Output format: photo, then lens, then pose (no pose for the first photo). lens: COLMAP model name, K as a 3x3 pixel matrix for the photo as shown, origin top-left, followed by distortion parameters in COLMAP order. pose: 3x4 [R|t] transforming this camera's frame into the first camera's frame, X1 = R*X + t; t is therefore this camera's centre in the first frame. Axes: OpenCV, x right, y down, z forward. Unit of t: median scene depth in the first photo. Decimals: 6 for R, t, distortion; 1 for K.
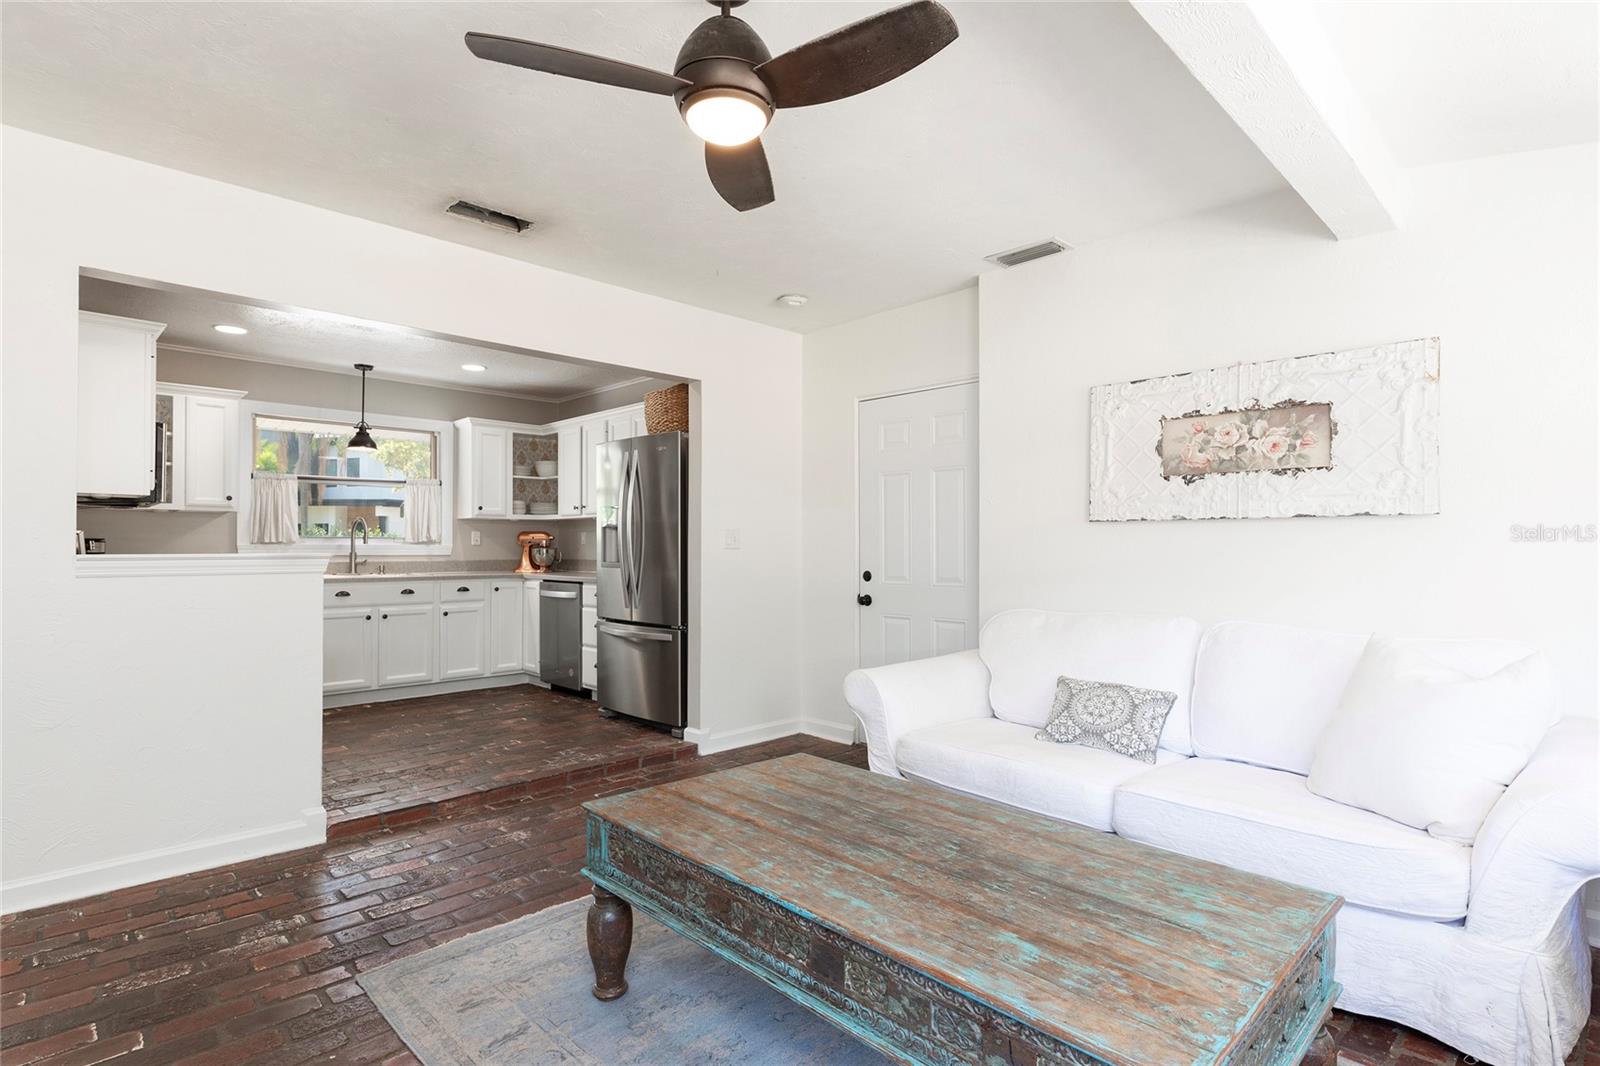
lens RADIAL K [[793.2, 0, 797.5], [0, 793.2, 539.6], [0, 0, 1]] dist [0.001484, -0.000028]
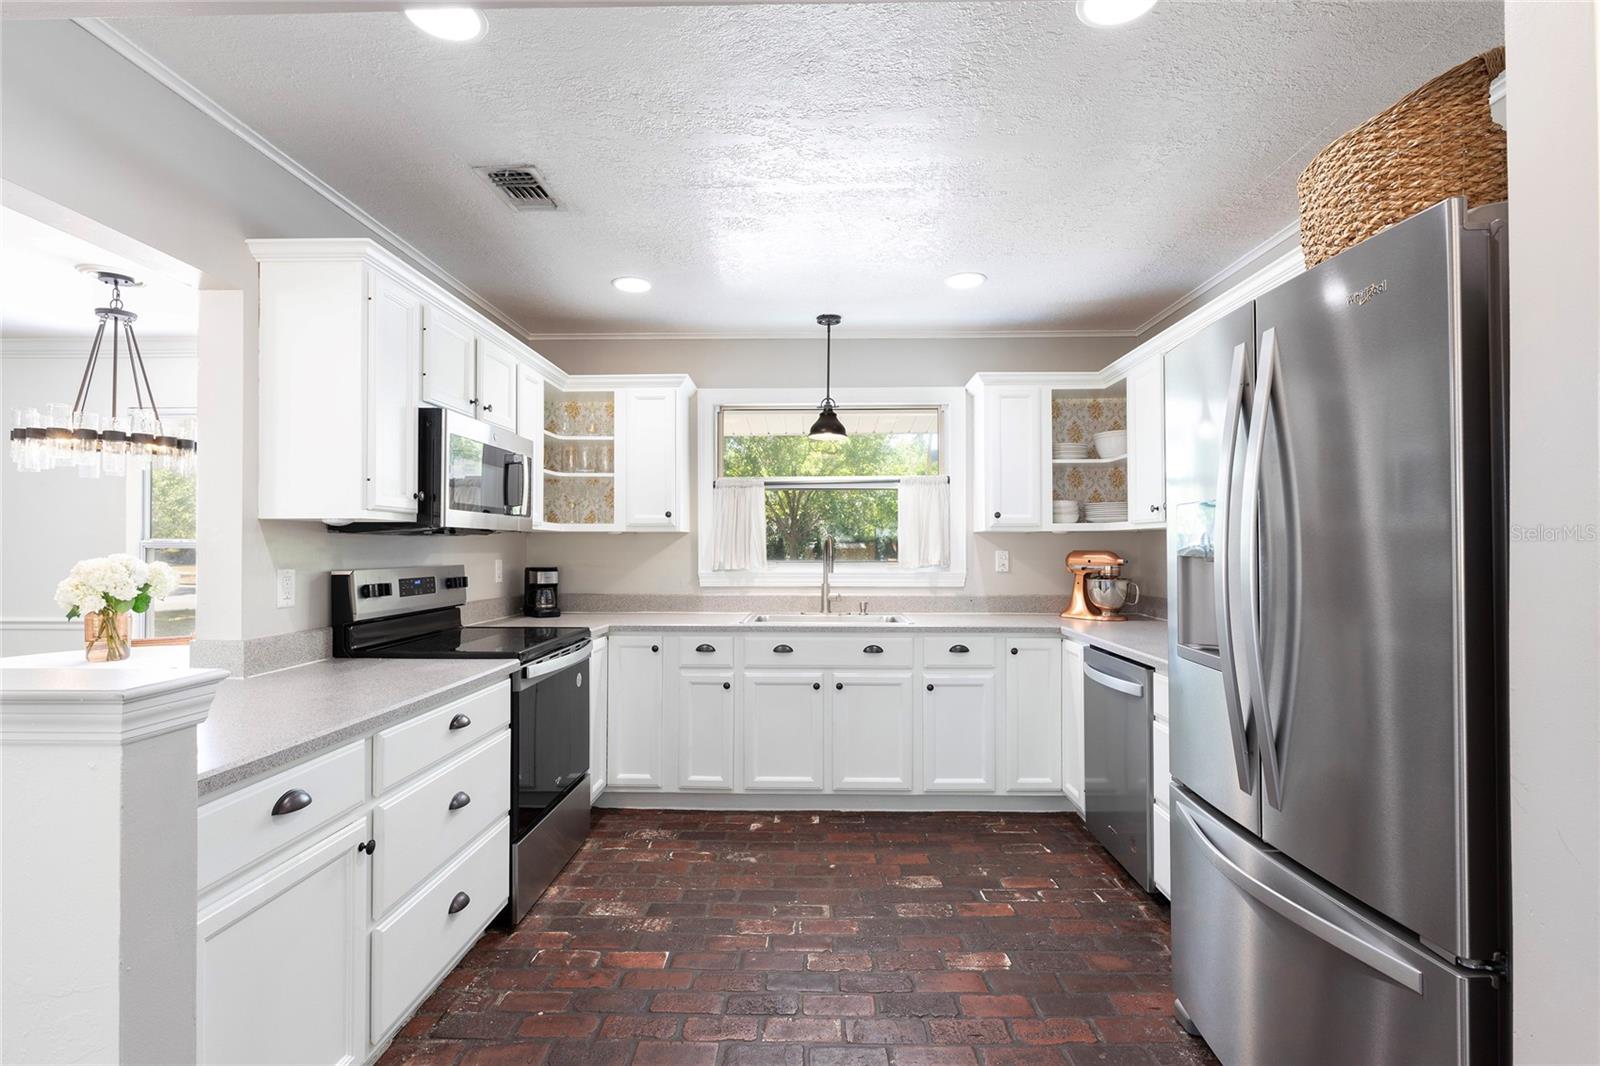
lens RADIAL K [[736.5, 0, 802.1], [0, 736.5, 539.0], [0, 0, 1]] dist [-0.004565, -0.000651]
pose [[0.694933, -0.008882, -0.719020, -0.088701], [0.007817, 0.999958, -0.004797, -0.019179], [0.719032, -0.002287, 0.694973, 0.480273]]
